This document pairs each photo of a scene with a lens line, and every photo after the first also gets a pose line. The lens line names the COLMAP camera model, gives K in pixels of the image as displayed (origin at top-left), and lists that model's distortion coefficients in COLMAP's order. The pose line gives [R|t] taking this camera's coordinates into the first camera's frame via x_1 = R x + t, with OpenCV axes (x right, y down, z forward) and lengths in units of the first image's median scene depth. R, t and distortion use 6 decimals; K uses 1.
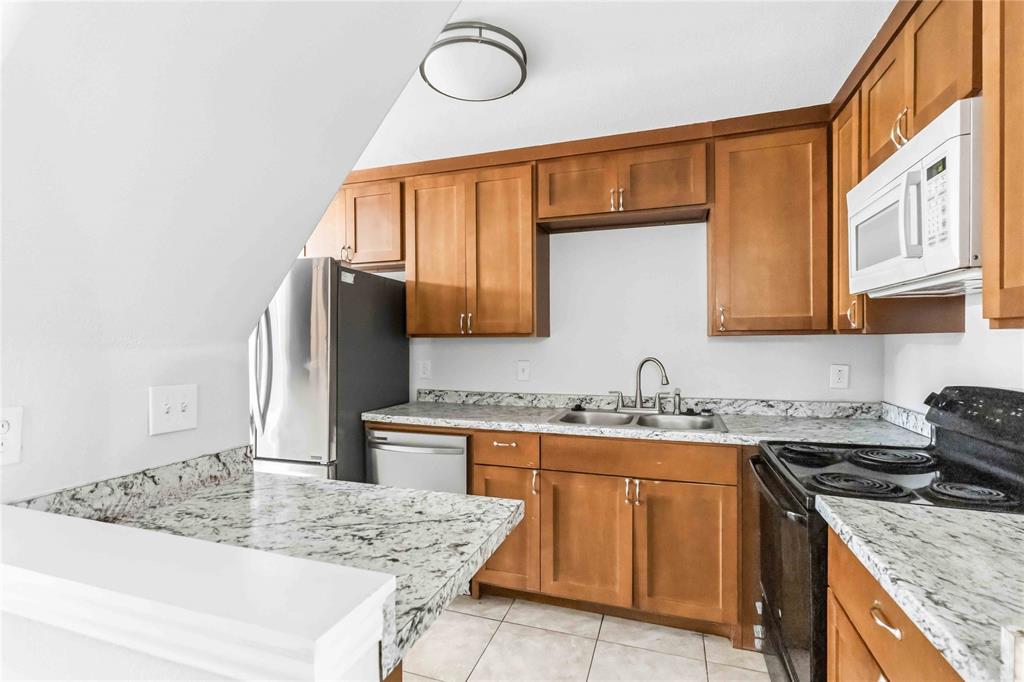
lens RADIAL K [[479.3, 0, 512.0], [0, 479.3, 341.0], [0, 0, 1]] dist [-0.011779, 0.007574]
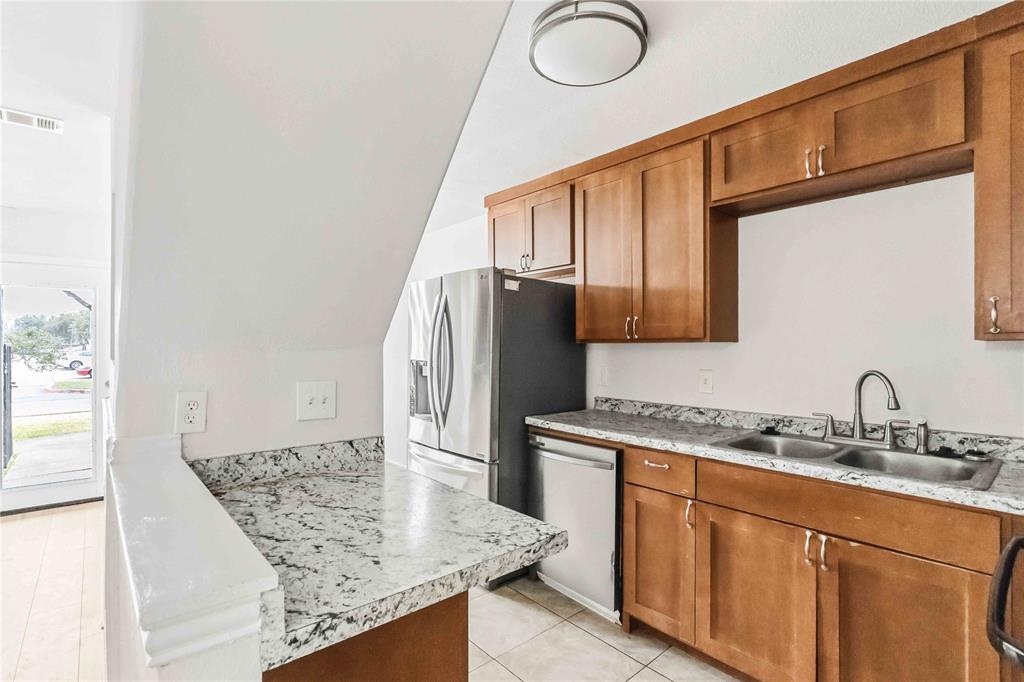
lens RADIAL K [[485.1, 0, 511.3], [0, 485.1, 344.1], [0, 0, 1]] dist [-0.012486, 0.008071]
pose [[0.863759, 0.002200, -0.503900, 0.183865], [-0.004670, 0.999982, -0.003638, -0.000546], [0.503883, 0.005496, 0.863754, 0.091725]]
